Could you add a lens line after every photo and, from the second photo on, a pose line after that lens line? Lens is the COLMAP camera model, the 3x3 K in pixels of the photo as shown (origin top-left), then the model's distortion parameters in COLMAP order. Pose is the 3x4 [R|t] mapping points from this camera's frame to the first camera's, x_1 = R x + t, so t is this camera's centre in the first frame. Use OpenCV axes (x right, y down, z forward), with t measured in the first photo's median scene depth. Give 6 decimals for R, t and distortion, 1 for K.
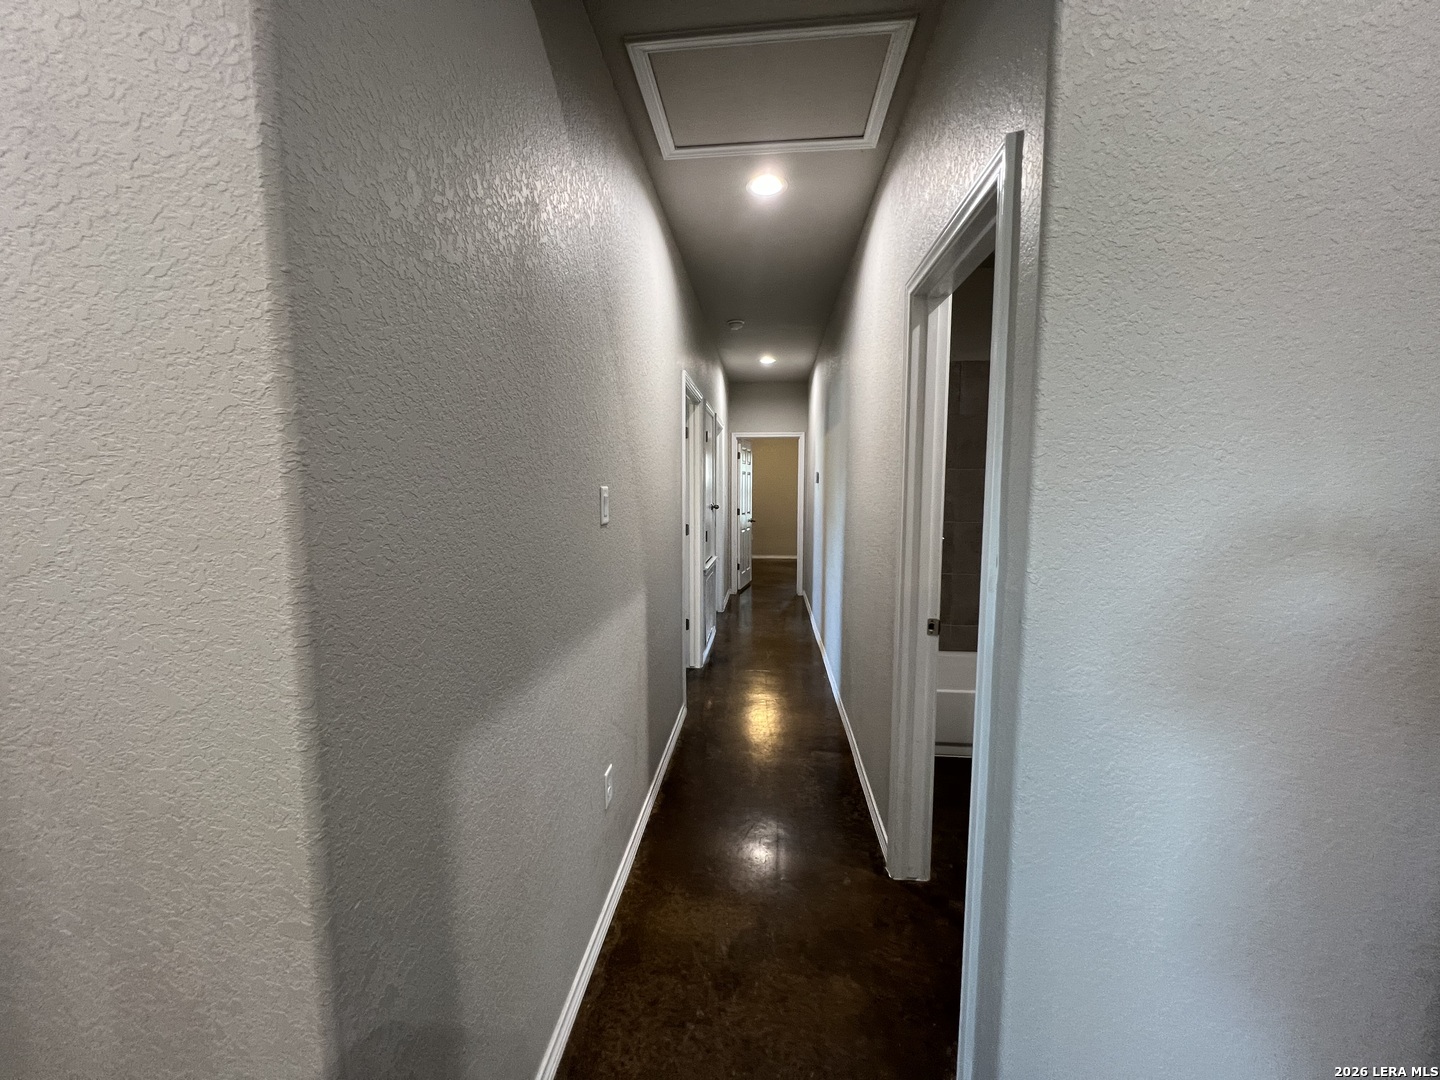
lens RADIAL K [[572.4, 0, 716.4], [0, 572.4, 537.5], [0, 0, 1]] dist [-0.003398, 0.000356]
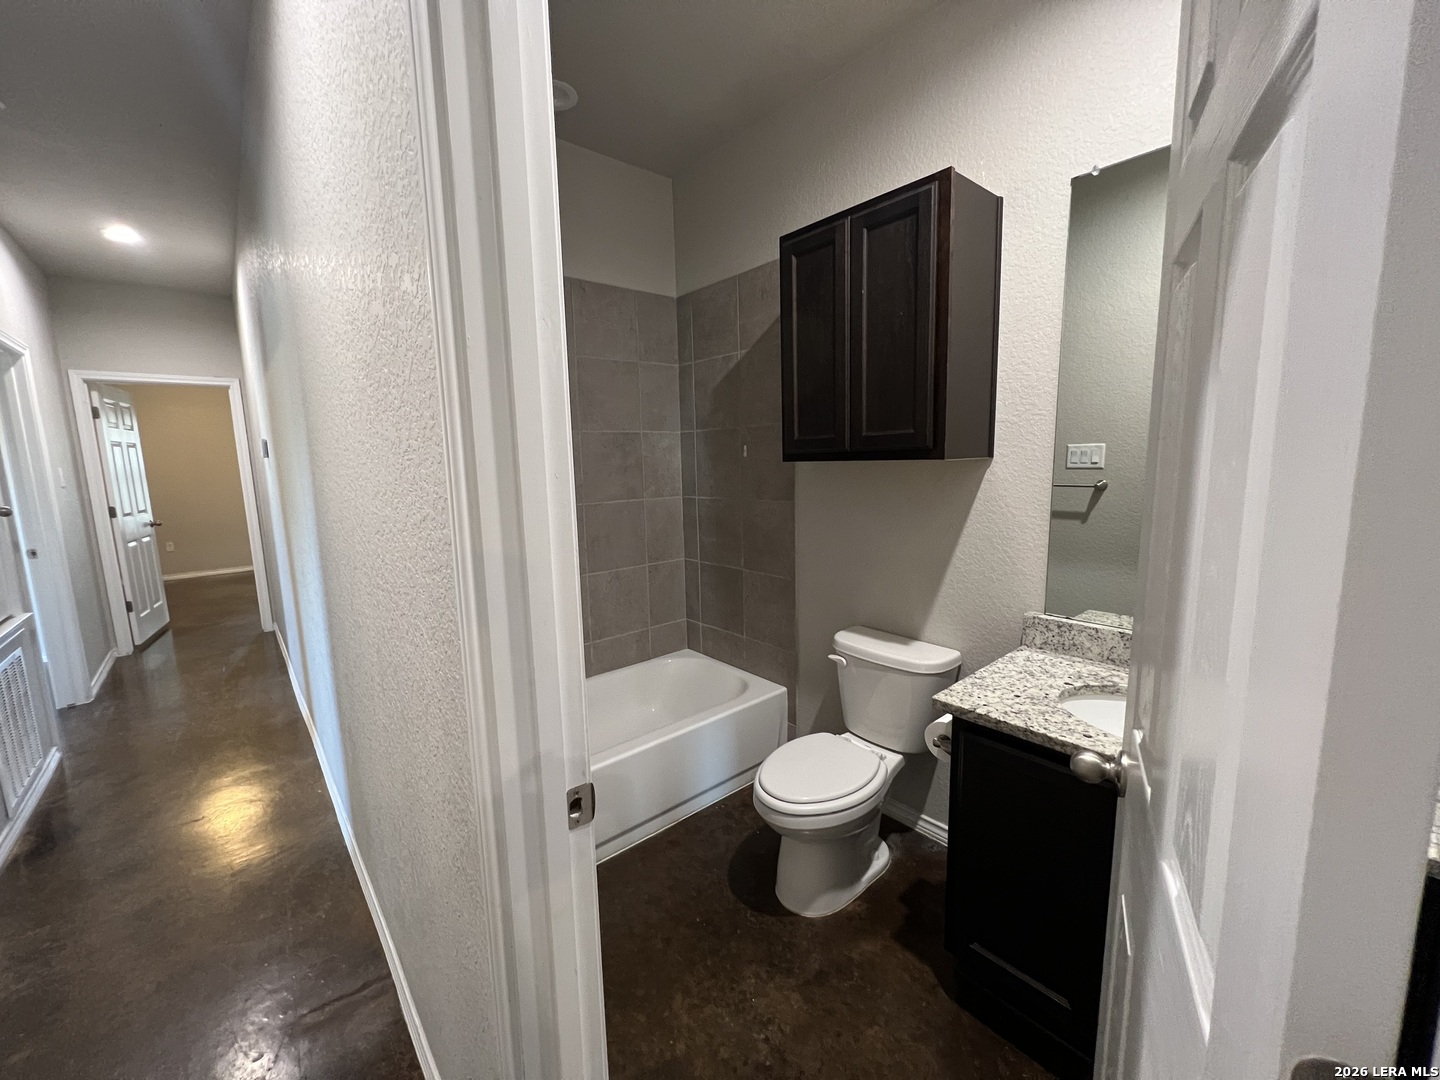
lens RADIAL K [[572.4, 0, 716.4], [0, 572.4, 537.5], [0, 0, 1]] dist [-0.003398, 0.000356]
pose [[0.693329, -0.120225, 0.710522, 0.049694], [0.088876, 0.992723, 0.081249, -0.012989], [-0.715120, 0.006816, 0.698968, 0.174778]]
